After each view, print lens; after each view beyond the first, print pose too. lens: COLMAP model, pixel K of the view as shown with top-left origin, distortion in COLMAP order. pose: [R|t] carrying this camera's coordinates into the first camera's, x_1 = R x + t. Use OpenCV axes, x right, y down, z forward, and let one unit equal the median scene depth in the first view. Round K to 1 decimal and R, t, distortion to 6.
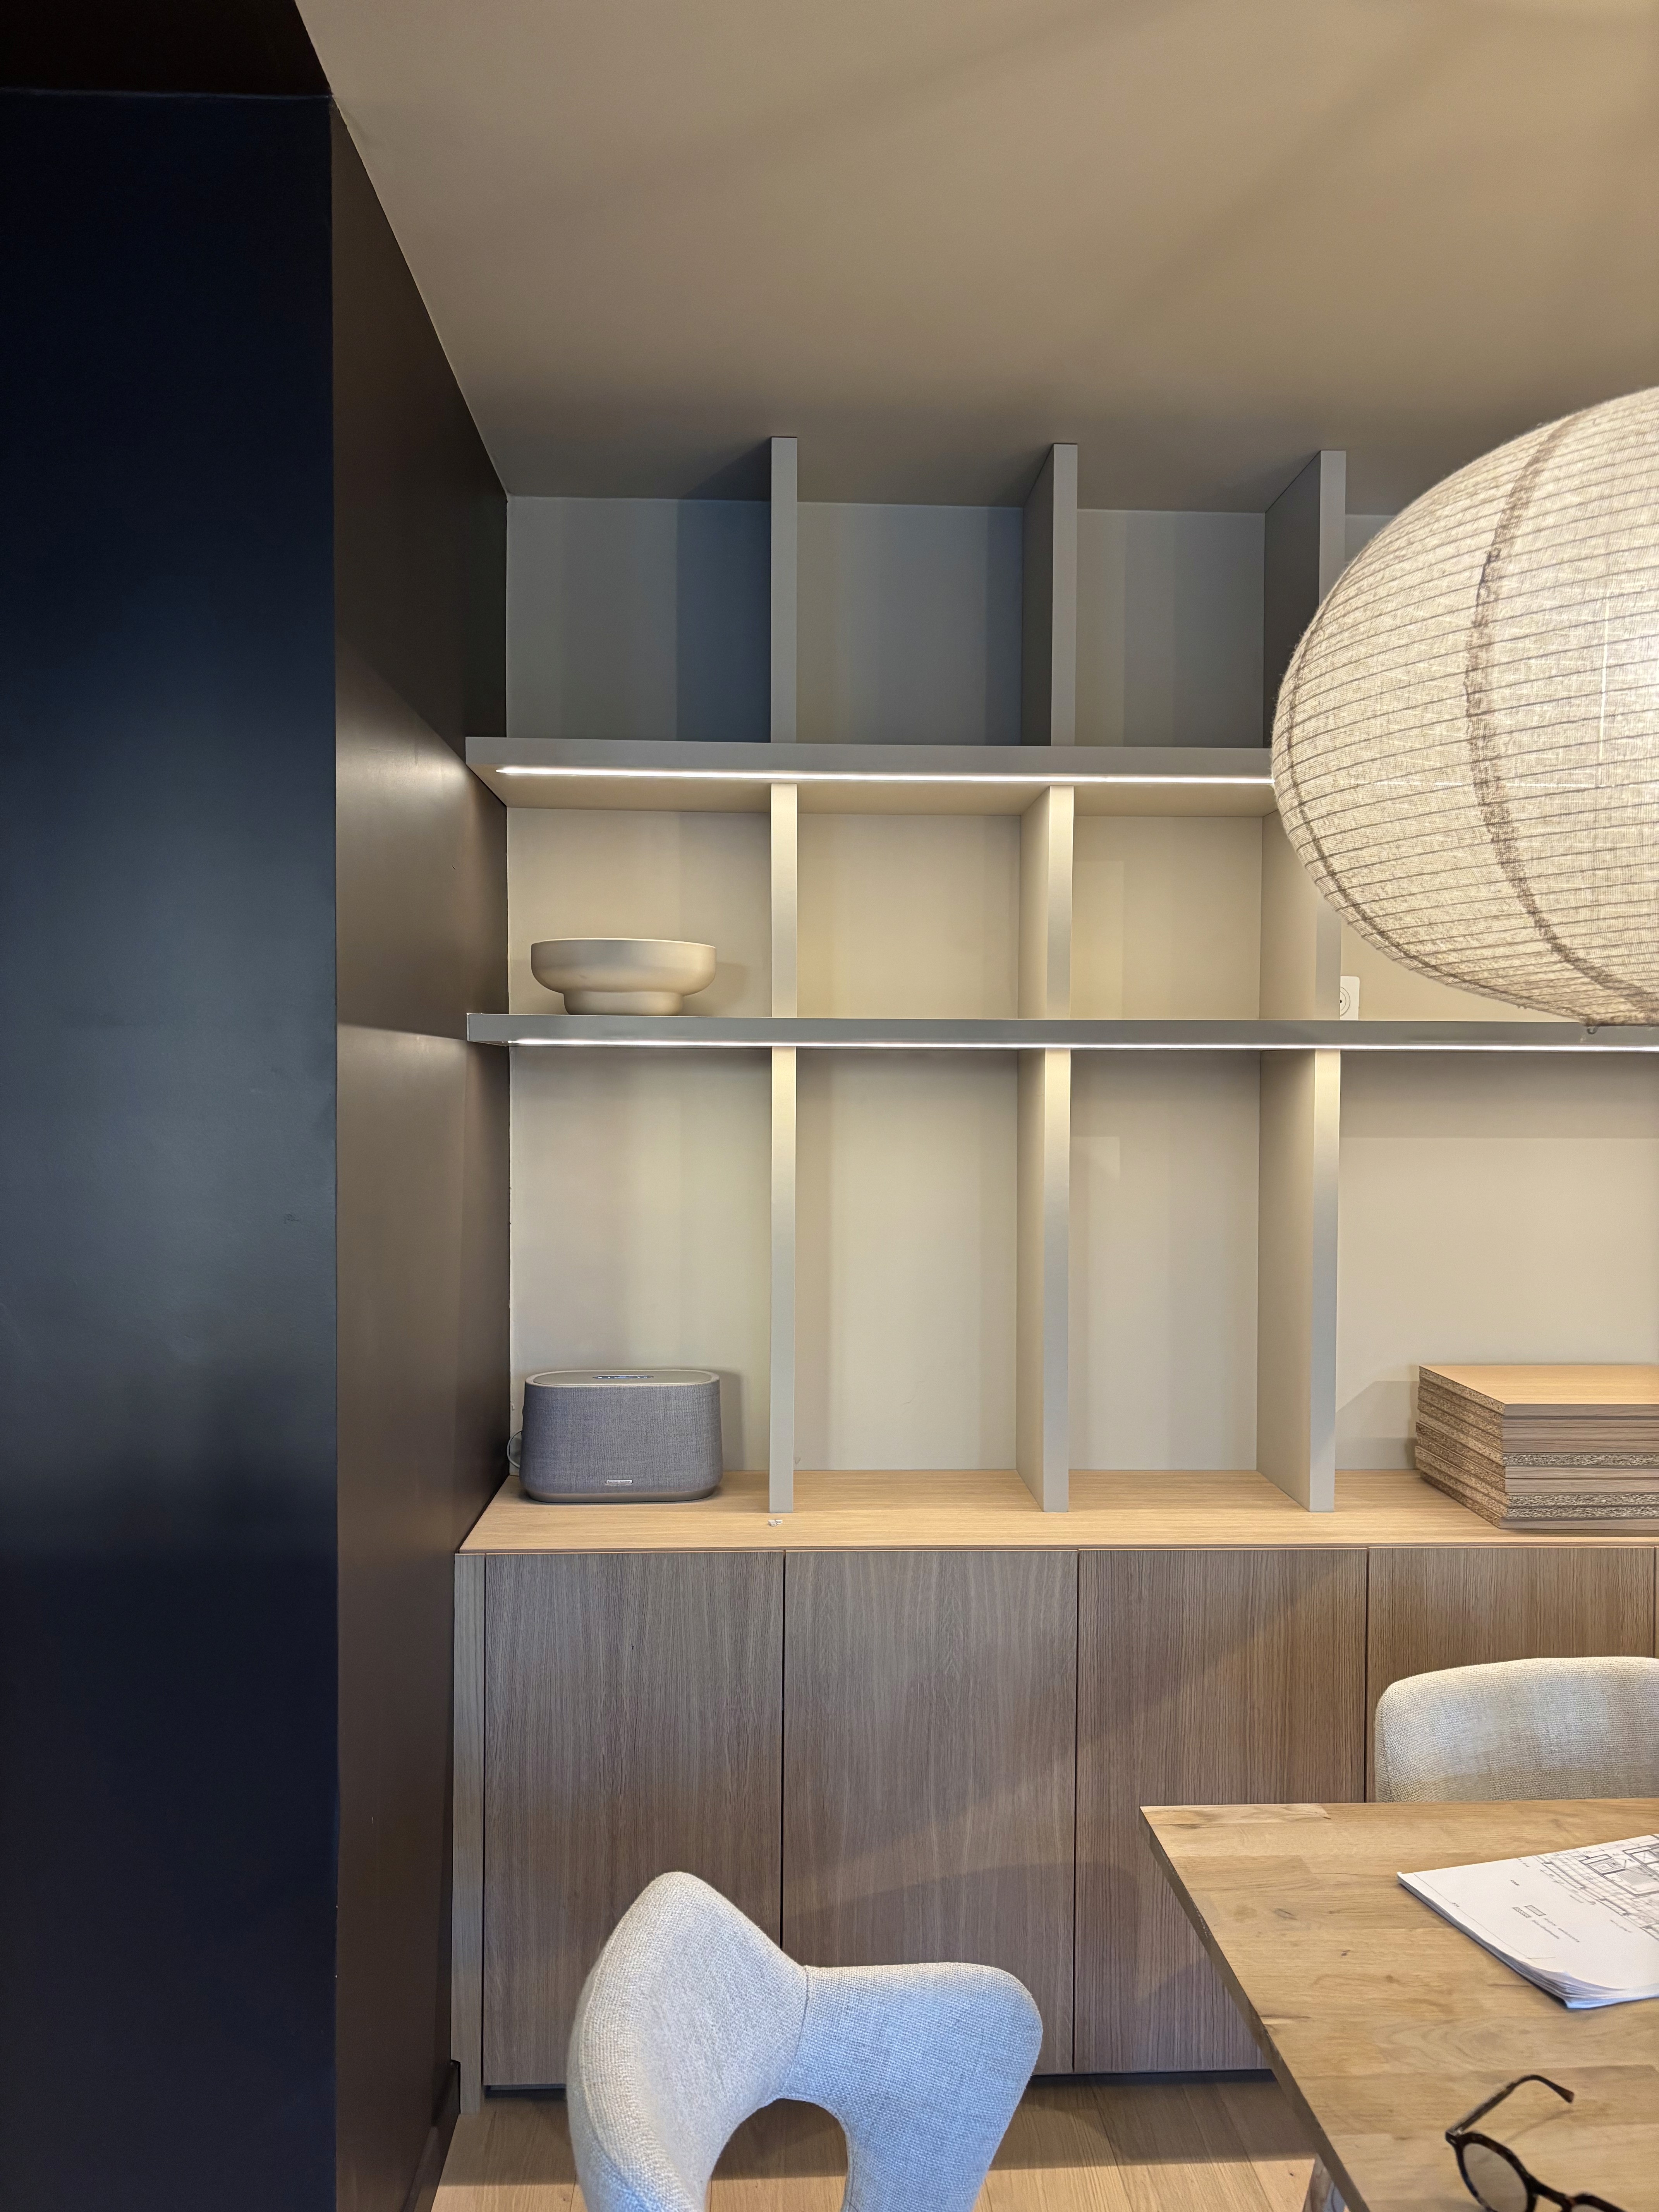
lens RADIAL K [[1681.5, 0, 821.0], [0, 1681.5, 1119.4], [0, 0, 1]] dist [0.003376, -0.009558]
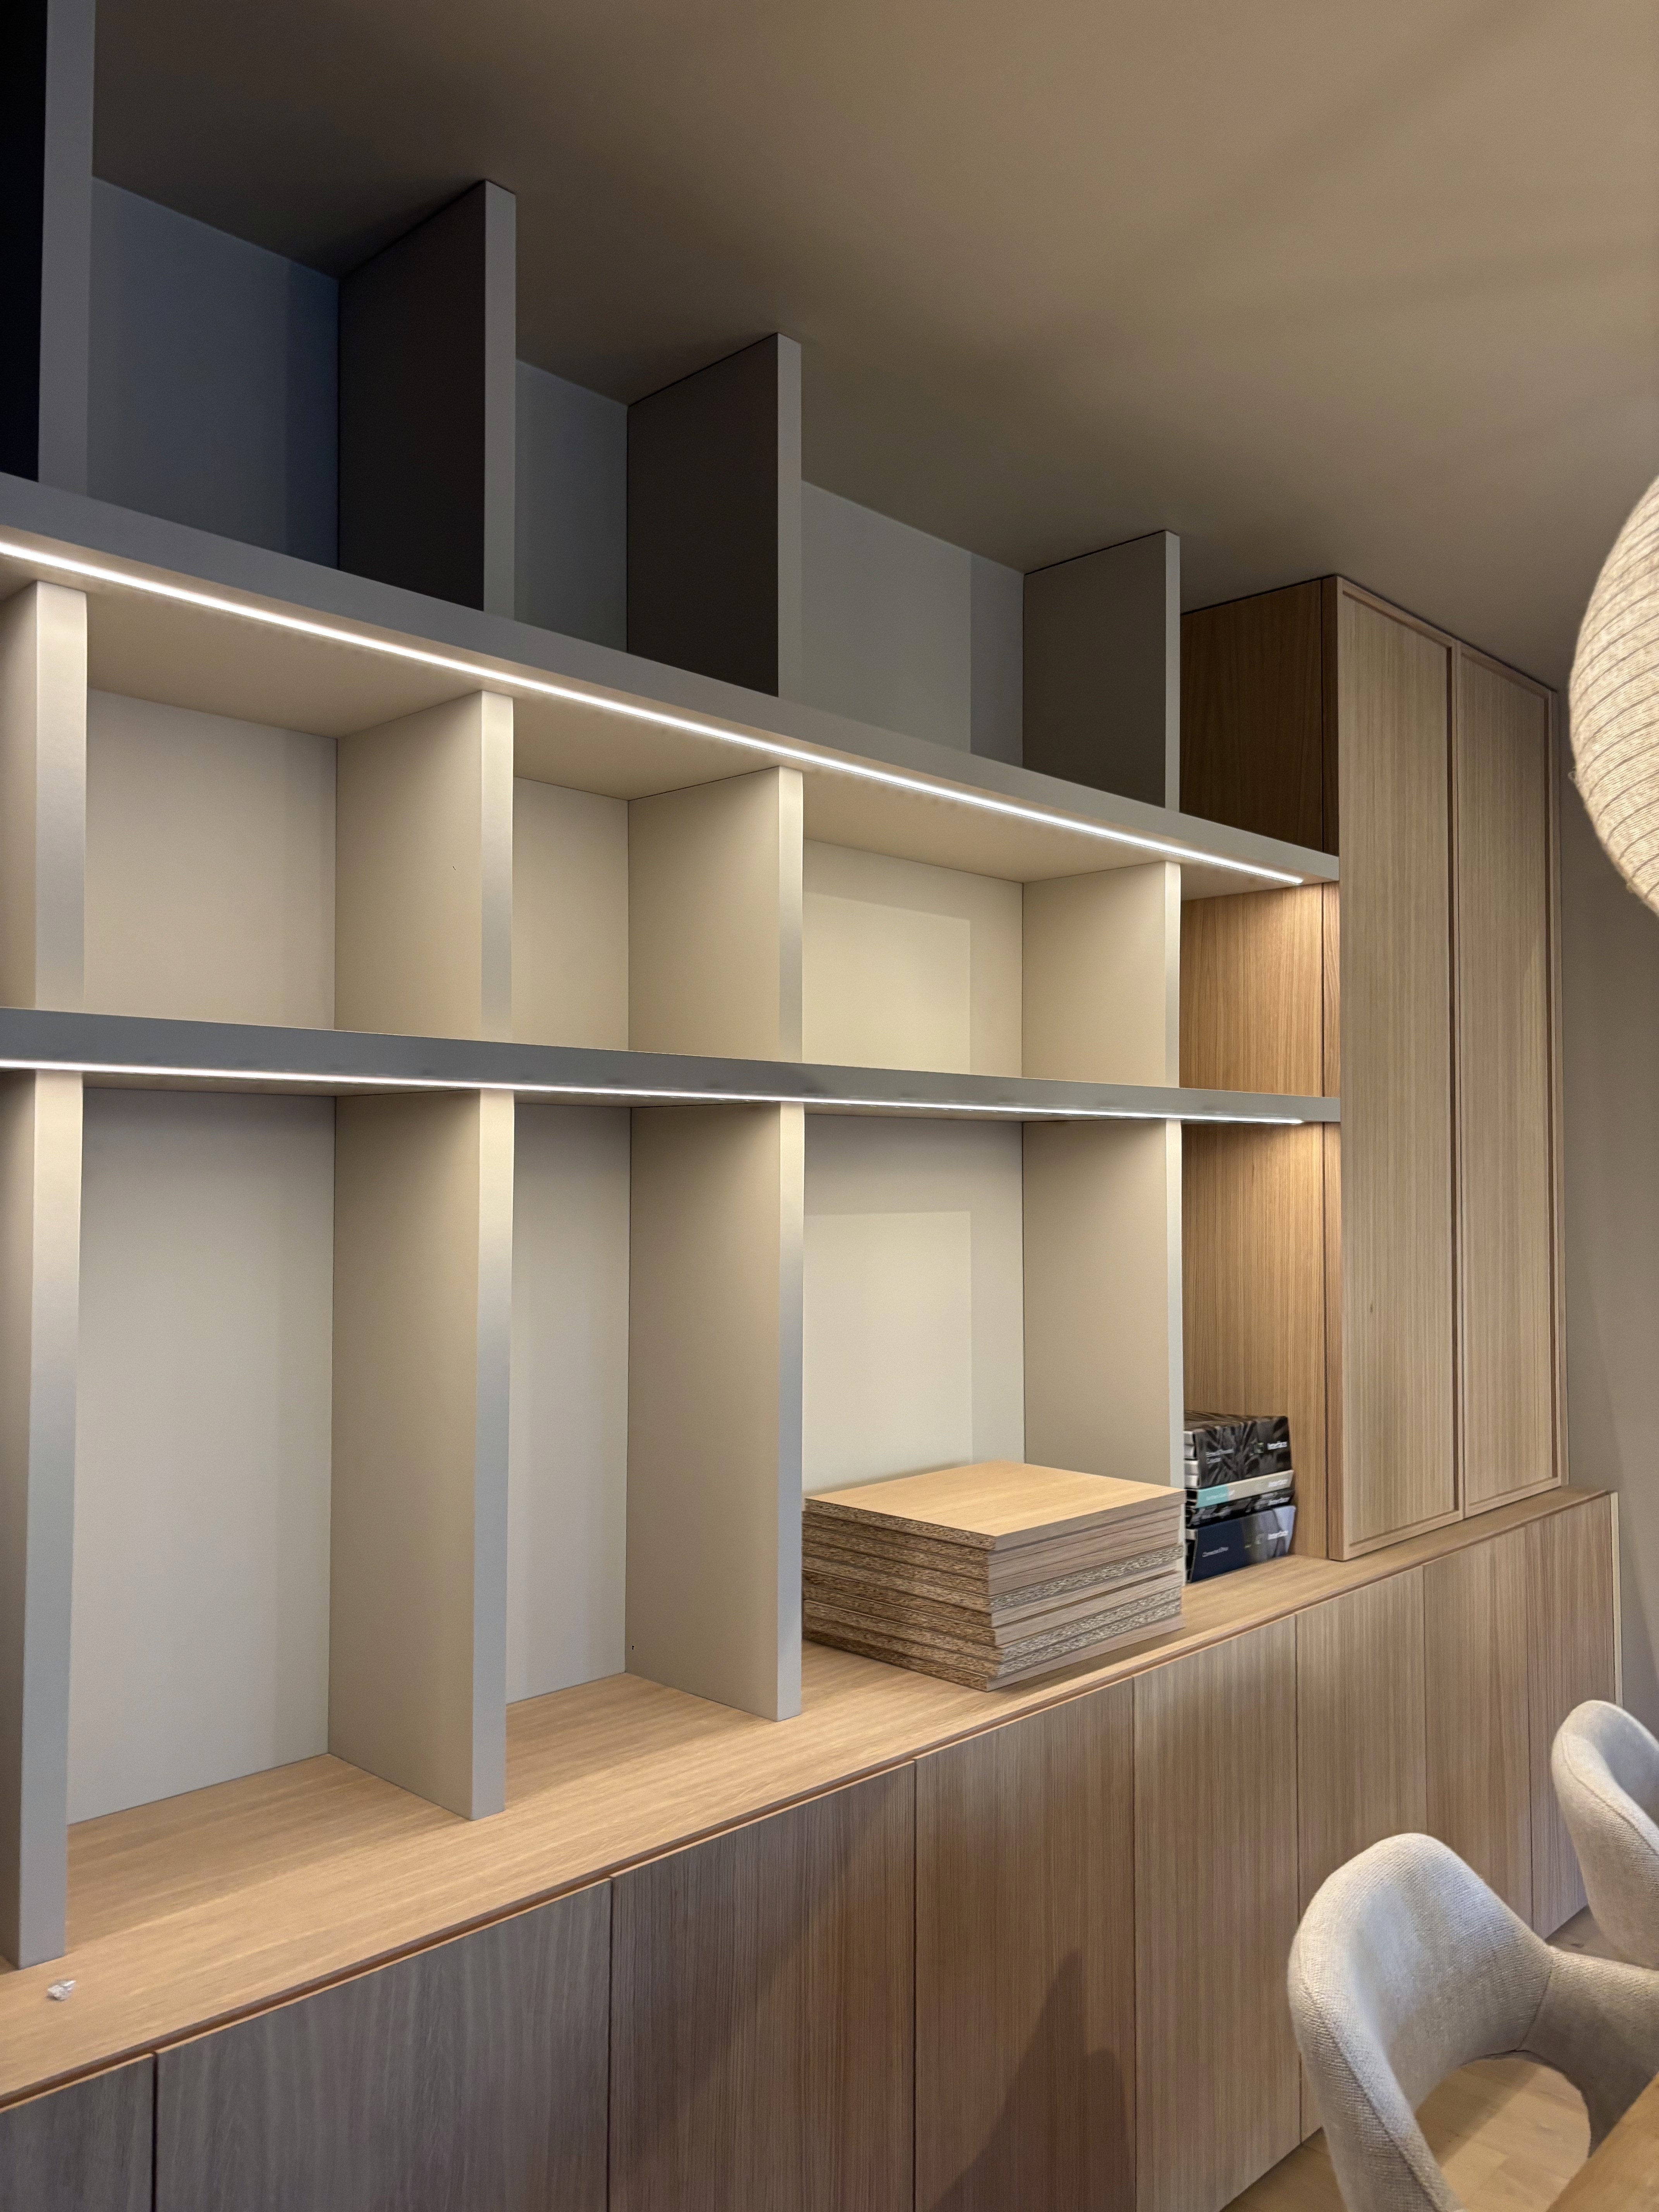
lens RADIAL K [[1681.5, 0, 835.0], [0, 1681.5, 1122.7], [0, 0, 1]] dist [0.003376, -0.009558]
pose [[0.728364, 0.011986, 0.685085, -0.222062], [0.023886, 0.998795, -0.042870, 0.001628], [-0.684774, 0.047589, 0.727200, 0.469611]]
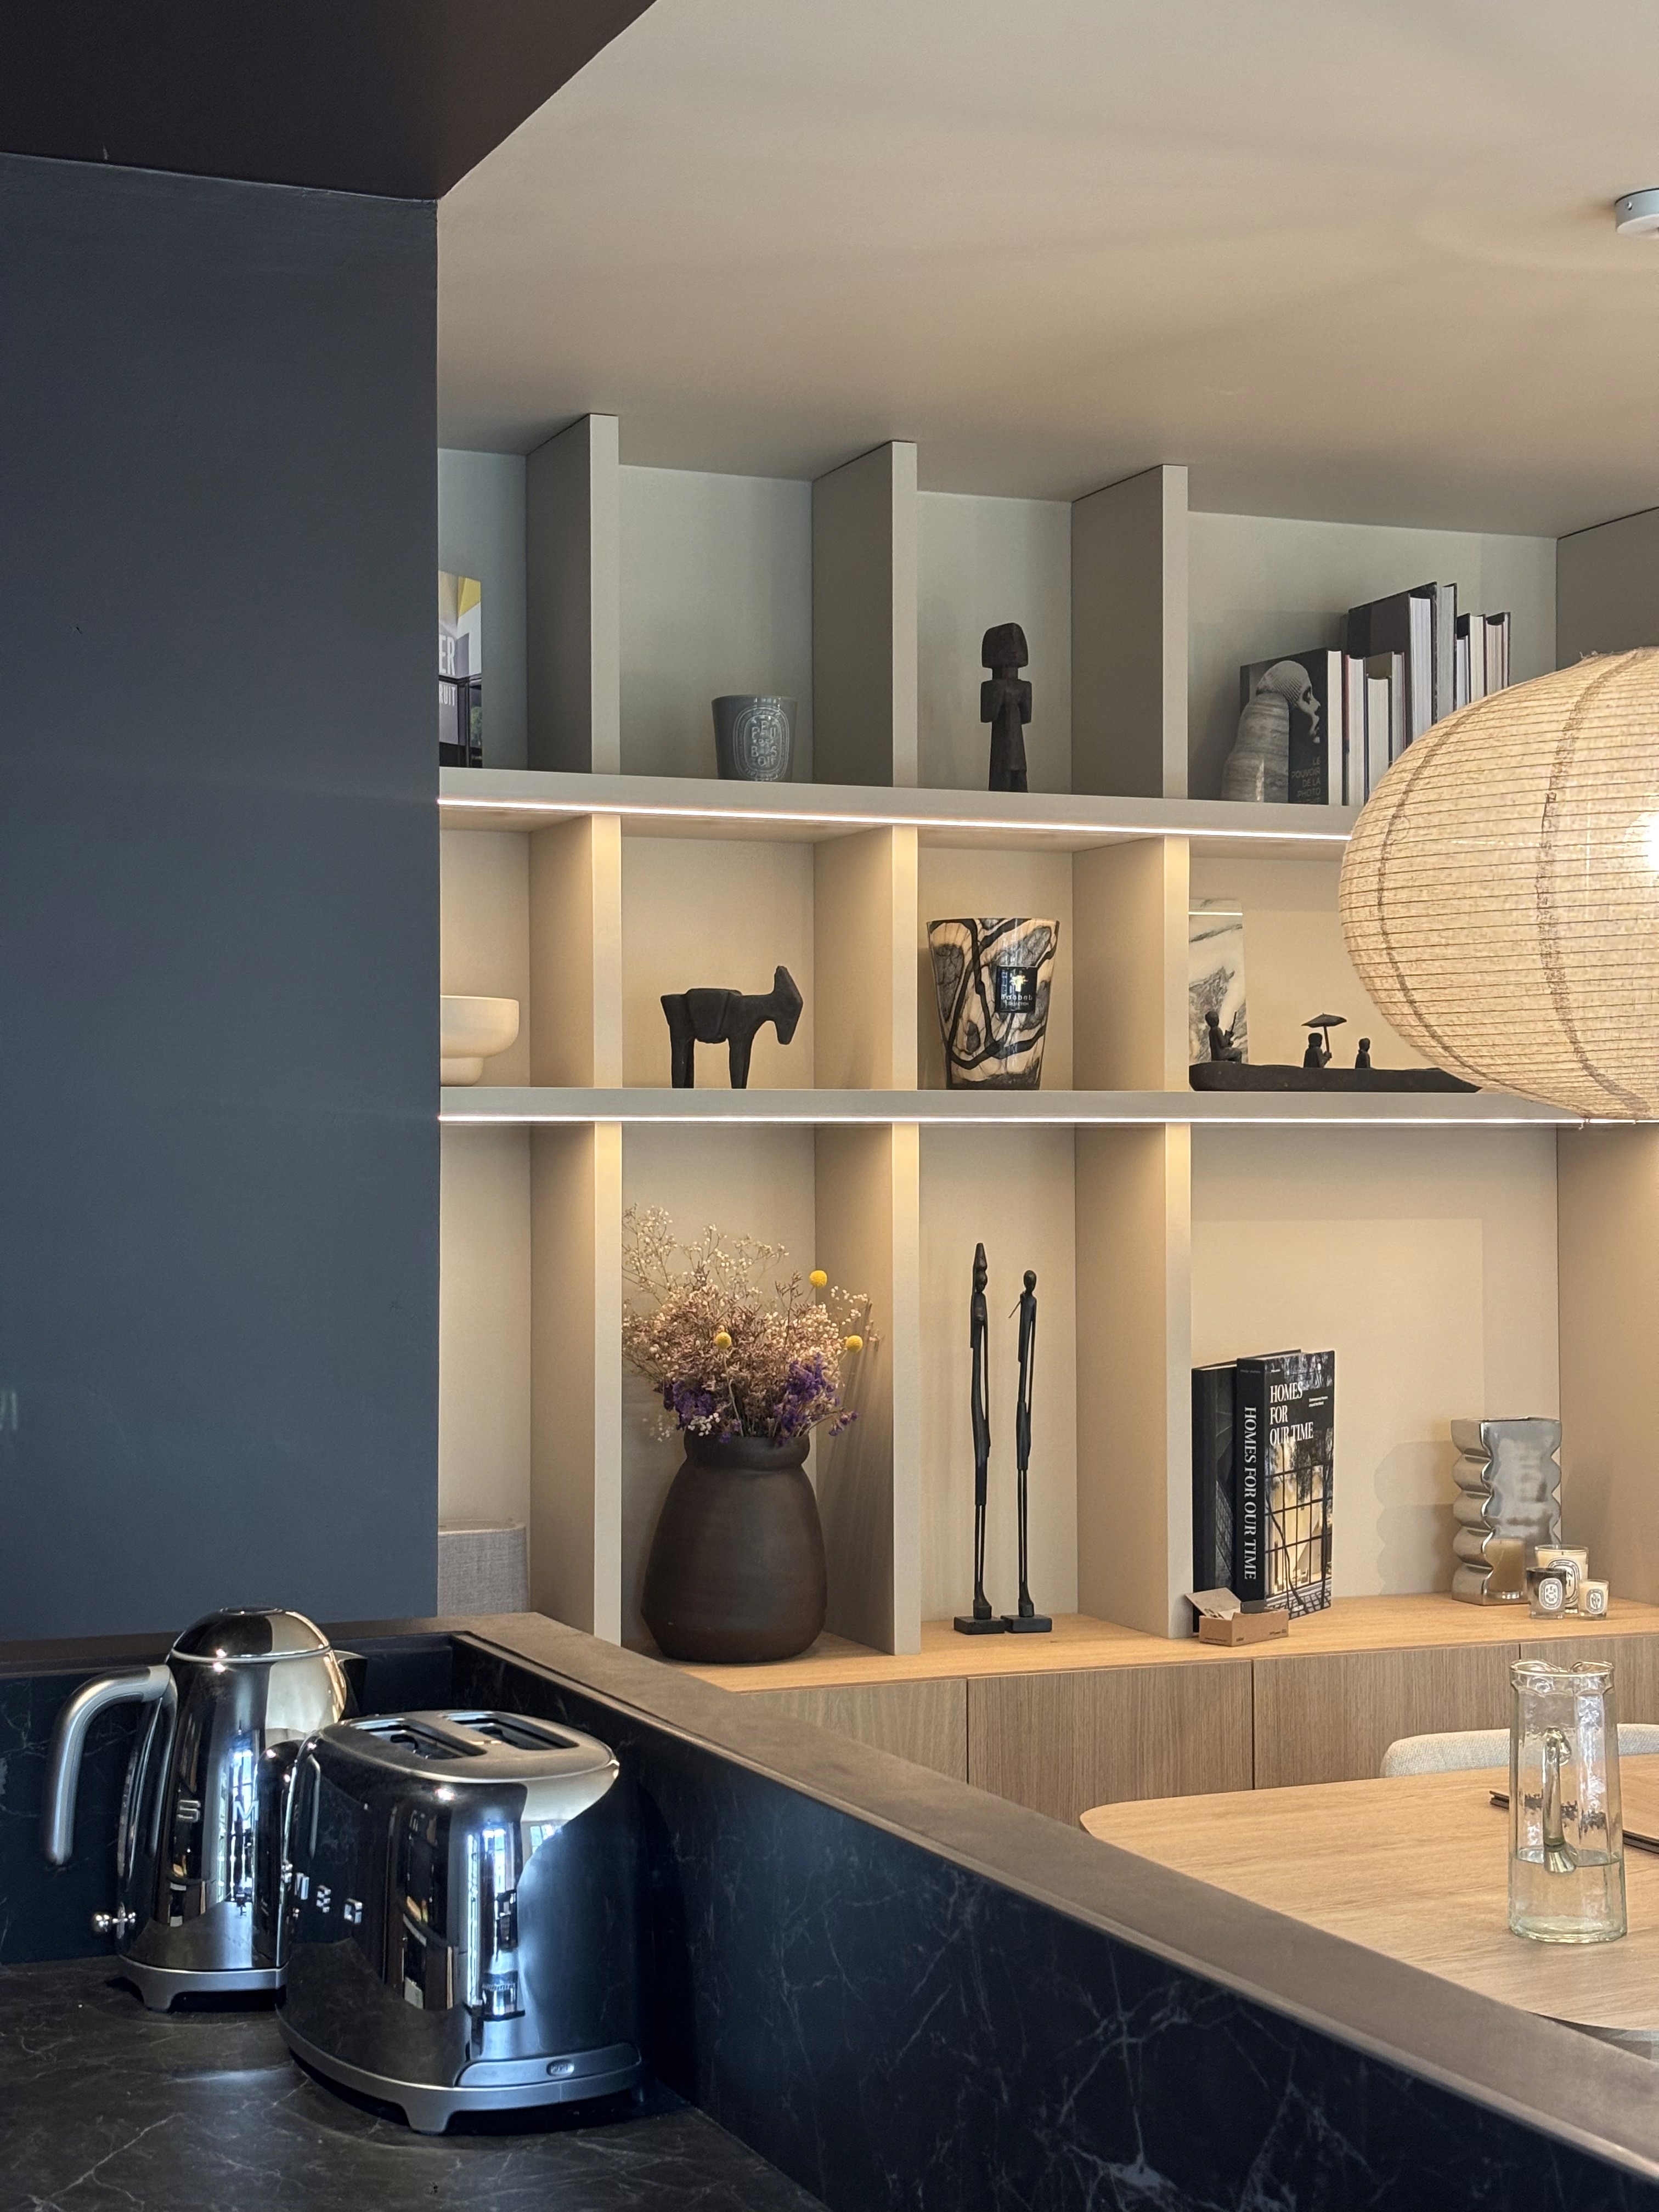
lens RADIAL K [[3285.3, 0, 828.5], [0, 3285.3, 1100.6], [0, 0, 1]] dist [0.037135, 0.000000]
pose [[0.941603, -0.001020, 0.336725, -0.512196], [0.013896, 0.999261, -0.035831, 0.007841], [-0.336440, 0.038418, 0.940921, -0.649817]]
